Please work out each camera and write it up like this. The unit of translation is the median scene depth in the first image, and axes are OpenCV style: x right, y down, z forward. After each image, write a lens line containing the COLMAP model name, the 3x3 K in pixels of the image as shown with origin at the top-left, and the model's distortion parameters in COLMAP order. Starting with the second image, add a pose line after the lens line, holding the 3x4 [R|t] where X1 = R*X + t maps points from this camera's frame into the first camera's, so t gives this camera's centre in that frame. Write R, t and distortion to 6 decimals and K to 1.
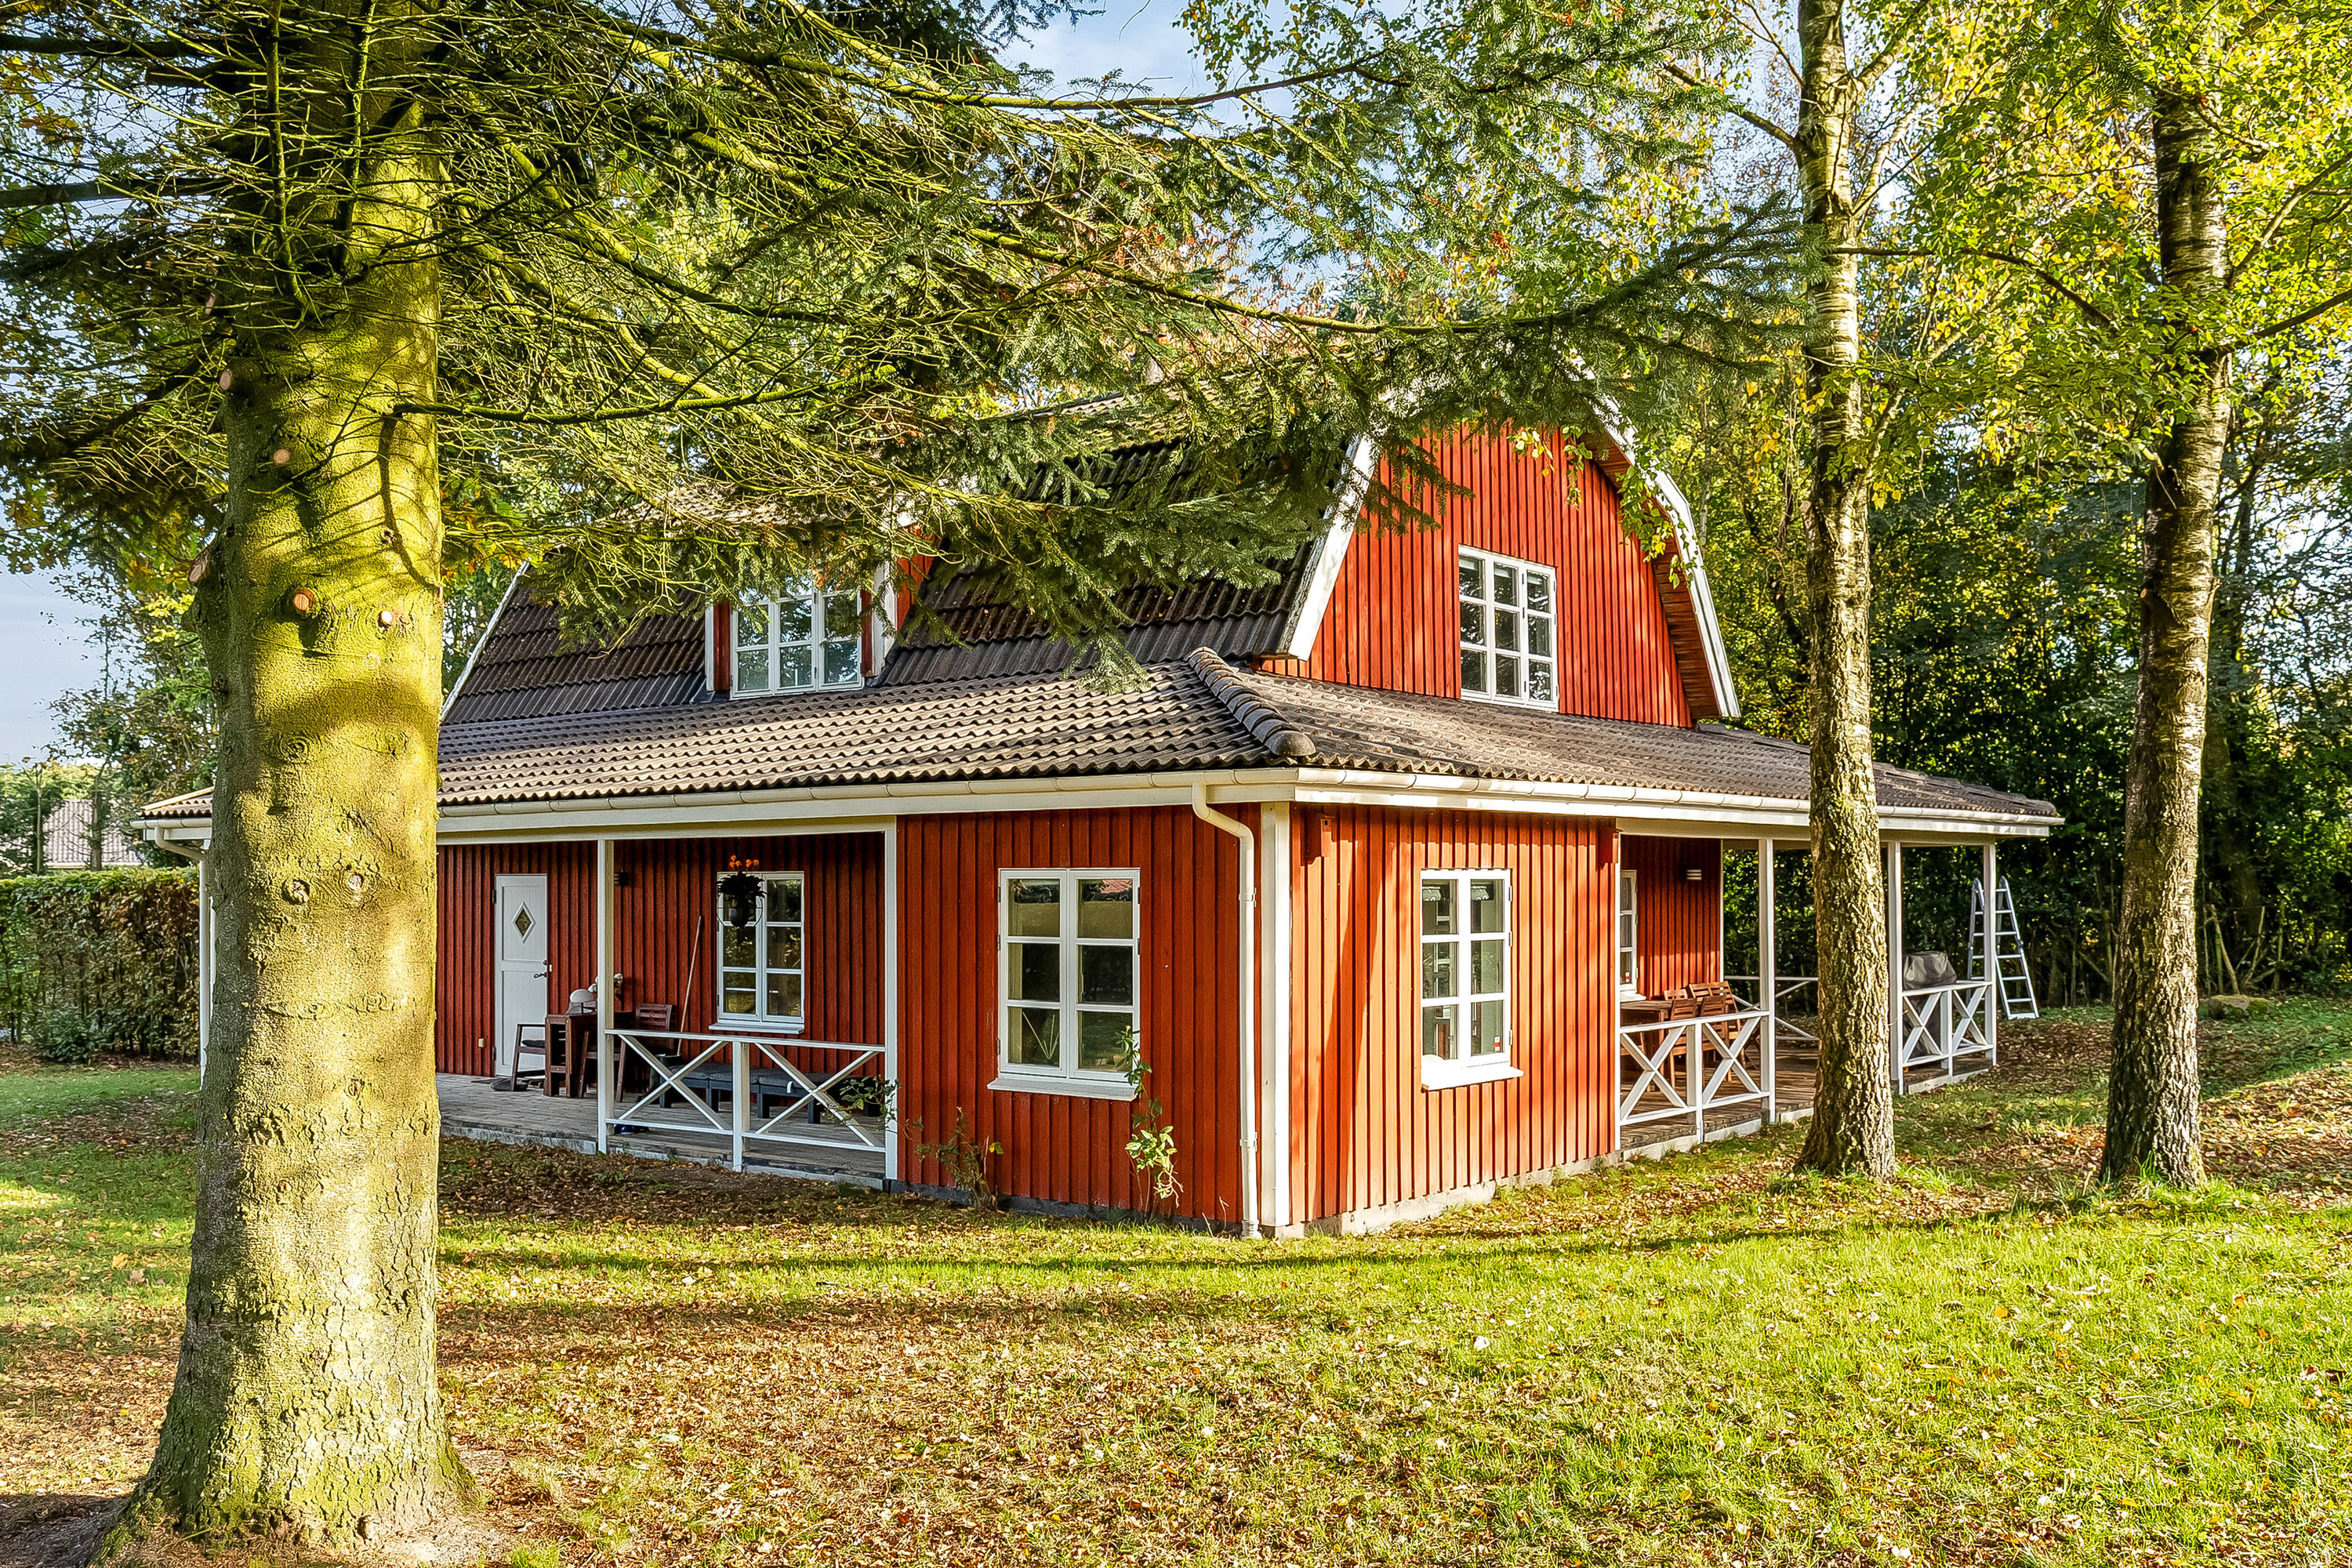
lens RADIAL K [[2040.9, 0, 1177.5], [0, 2040.9, 862.6], [0, 0, 1]] dist [0.007447, -0.002886]
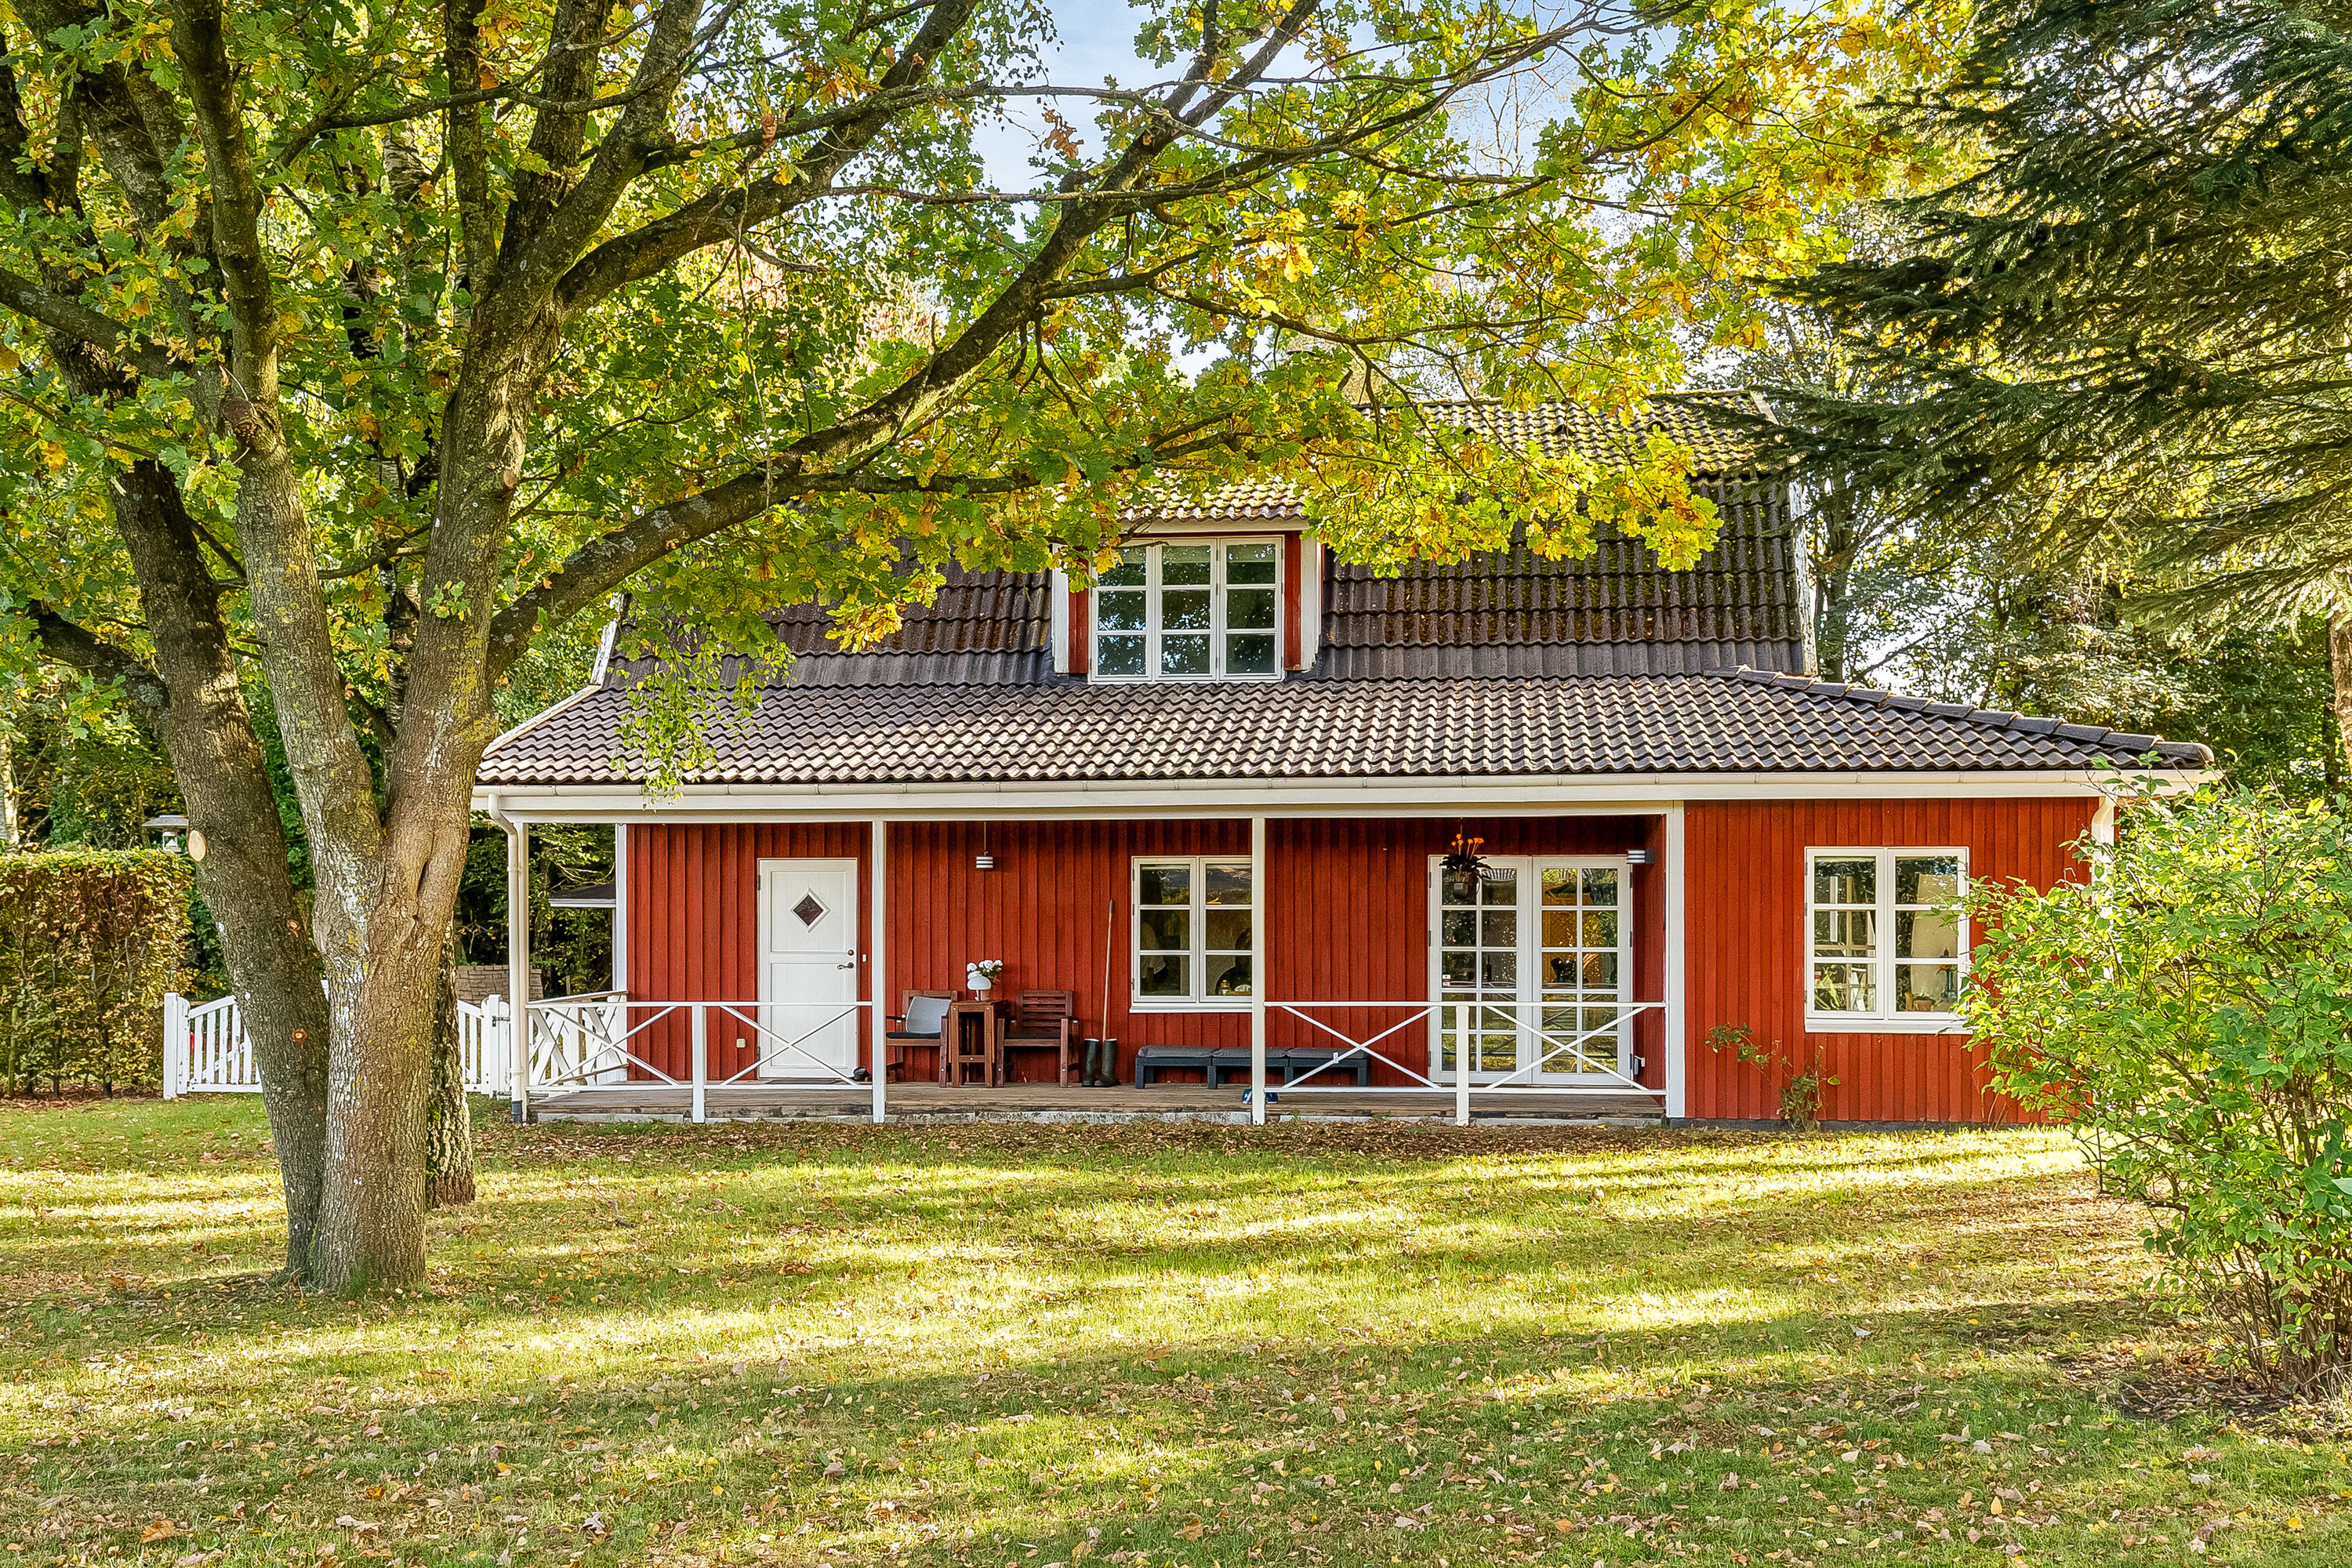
lens RADIAL K [[2283.0, 0, 1182.0], [0, 2283.0, 910.1], [0, 0, 1]] dist [0.059864, 0.001031]
pose [[0.857149, 0.004311, 0.515050, -0.808023], [-0.007086, 0.999969, 0.003423, 0.028057], [-0.515019, -0.006583, 0.857153, 0.029703]]
